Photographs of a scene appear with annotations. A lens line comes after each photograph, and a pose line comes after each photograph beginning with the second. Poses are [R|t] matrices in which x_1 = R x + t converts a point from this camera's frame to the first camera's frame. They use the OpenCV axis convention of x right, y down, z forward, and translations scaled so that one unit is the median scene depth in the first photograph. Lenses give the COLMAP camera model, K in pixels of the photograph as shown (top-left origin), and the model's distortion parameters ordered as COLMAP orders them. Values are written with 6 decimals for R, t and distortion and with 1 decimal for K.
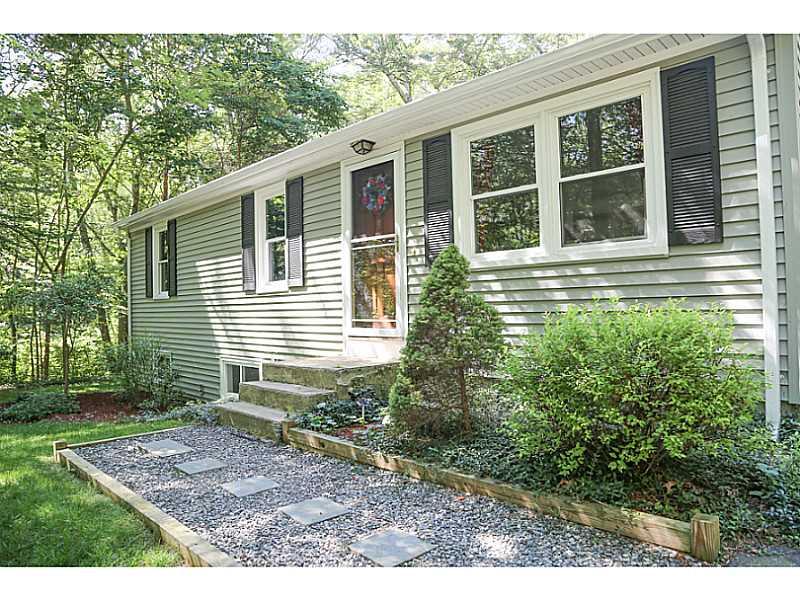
lens RADIAL K [[536.8, 0, 400.0], [0, 536.8, 300.0], [0, 0, 1]] dist [-0.001037, -0.000164]
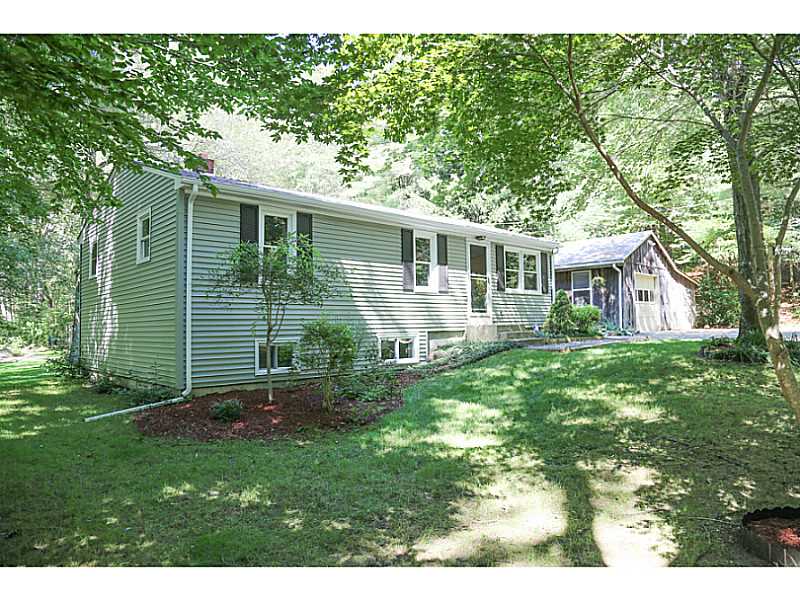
lens RADIAL K [[536.8, 0, 400.0], [0, 536.8, 300.0], [0, 0, 1]] dist [-0.001037, -0.000164]
pose [[0.055262, 0.066972, 0.996223, -2.504020], [-0.006705, 0.997750, -0.066703, 0.160890], [-0.998449, -0.002994, 0.055587, 1.235208]]
